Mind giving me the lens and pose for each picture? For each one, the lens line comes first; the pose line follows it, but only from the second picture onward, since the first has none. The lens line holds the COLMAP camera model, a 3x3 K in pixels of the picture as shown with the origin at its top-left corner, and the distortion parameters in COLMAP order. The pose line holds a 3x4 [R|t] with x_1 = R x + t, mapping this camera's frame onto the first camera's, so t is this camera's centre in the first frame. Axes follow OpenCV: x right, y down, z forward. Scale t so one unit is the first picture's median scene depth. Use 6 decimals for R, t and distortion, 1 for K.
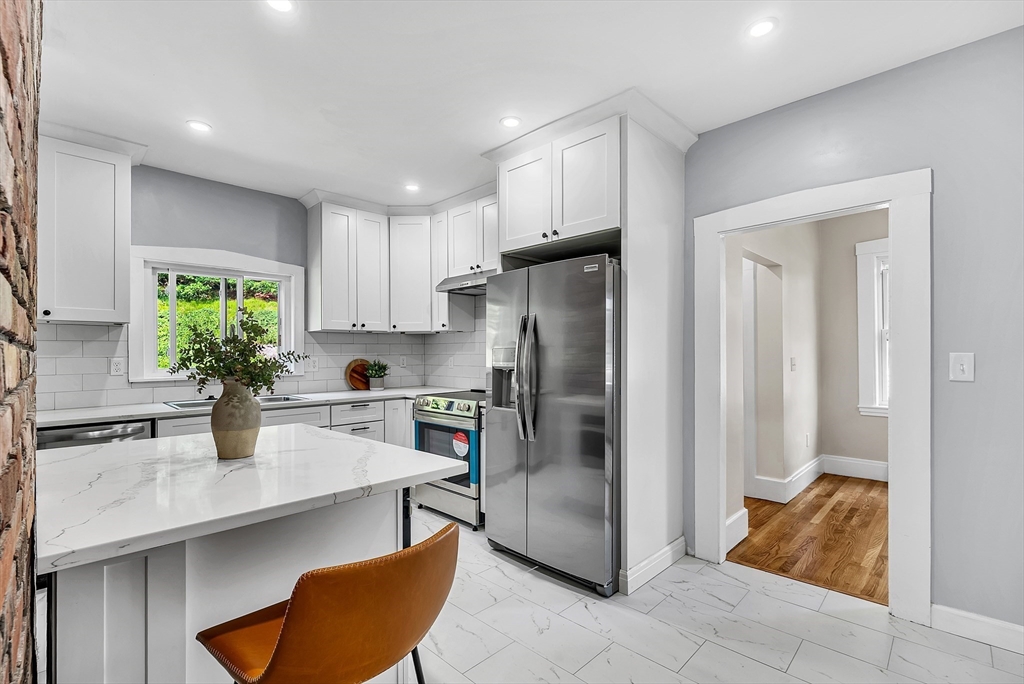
lens RADIAL K [[459.6, 0, 515.2], [0, 459.6, 351.6], [0, 0, 1]] dist [-0.002038, 0.000087]
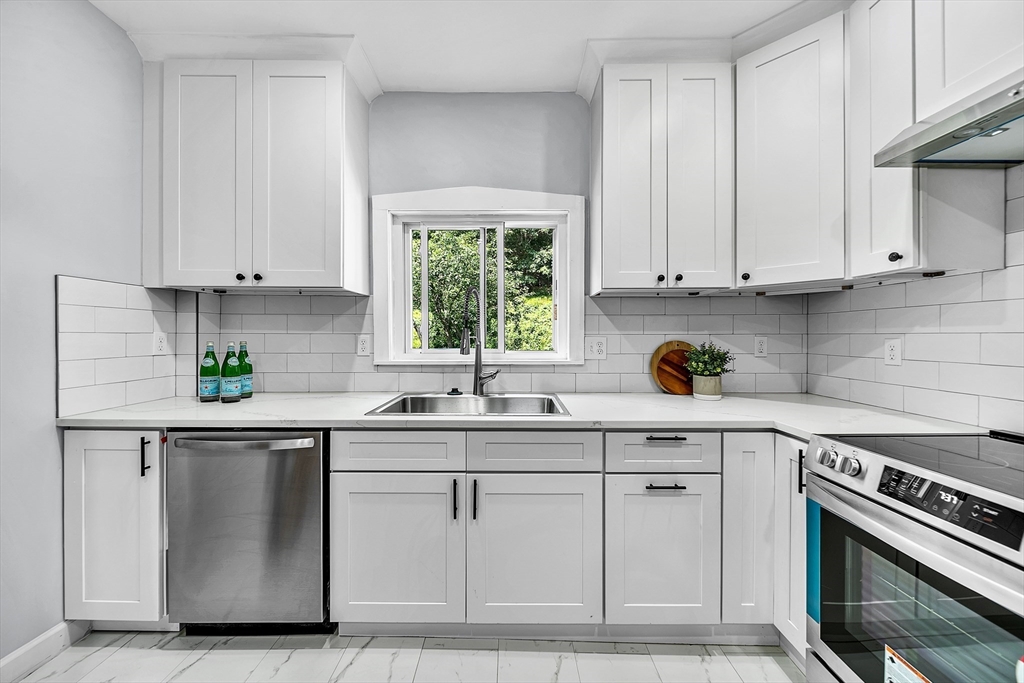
lens RADIAL K [[365.3, 0, 510.9], [0, 365.3, 335.9], [0, 0, 1]] dist [-0.002255, 0.000027]
pose [[0.694406, 0.007575, -0.719544, -0.159962], [-0.003005, 0.999966, 0.007626, 0.007516], [0.719578, -0.003133, 0.694405, 0.561814]]
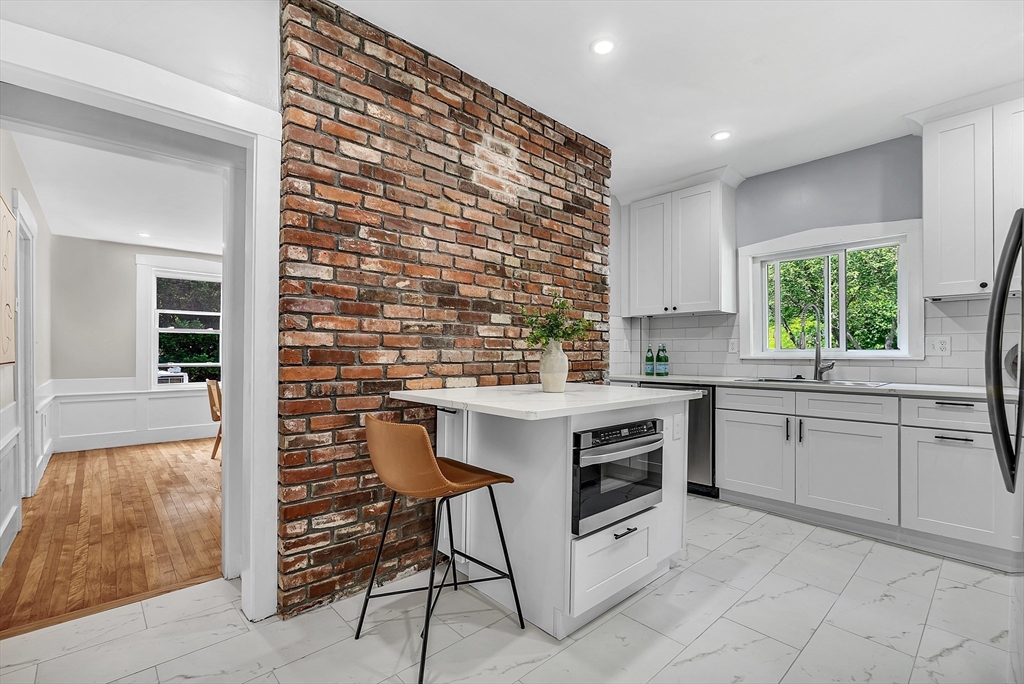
lens RADIAL K [[459.6, 0, 515.2], [0, 459.6, 351.6], [0, 0, 1]] dist [-0.002038, 0.000087]
pose [[-0.052687, 0.000845, -0.998611, 0.329606], [0.002254, 0.999997, 0.000727, 0.034807], [0.998609, -0.002212, -0.052689, 0.357637]]
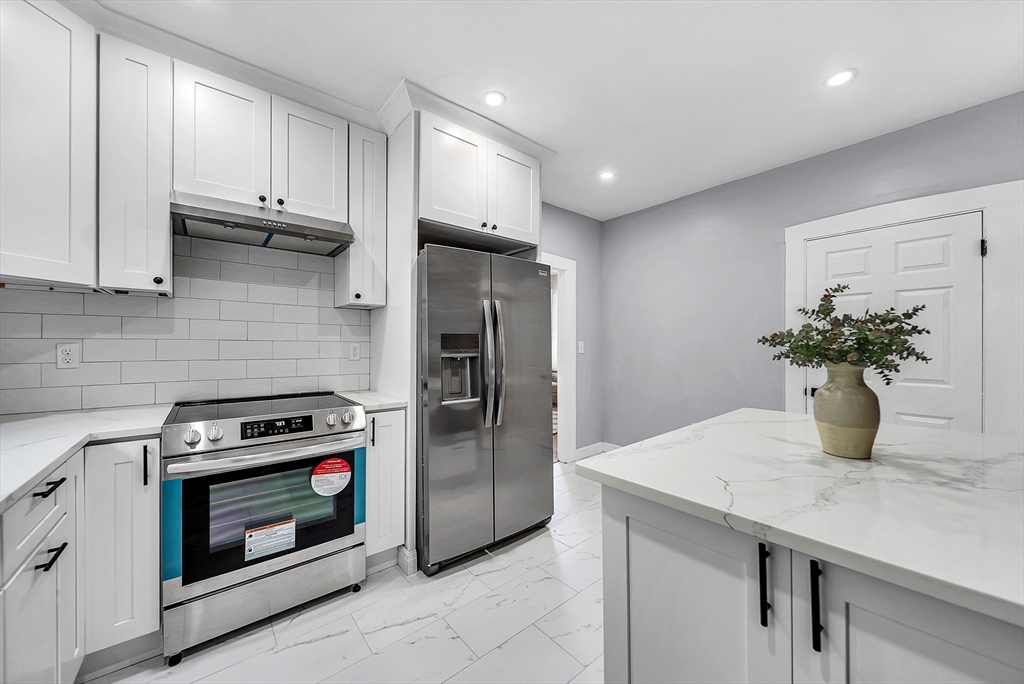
lens RADIAL K [[370.2, 0, 512.0], [0, 370.2, 342.0], [0, 0, 1]] dist [-0.001184, 0.000058]
pose [[0.111508, 0.004862, 0.993752, -0.513331], [-0.008264, 0.999958, -0.003965, 0.007991], [-0.993729, -0.007770, 0.111544, 0.578749]]
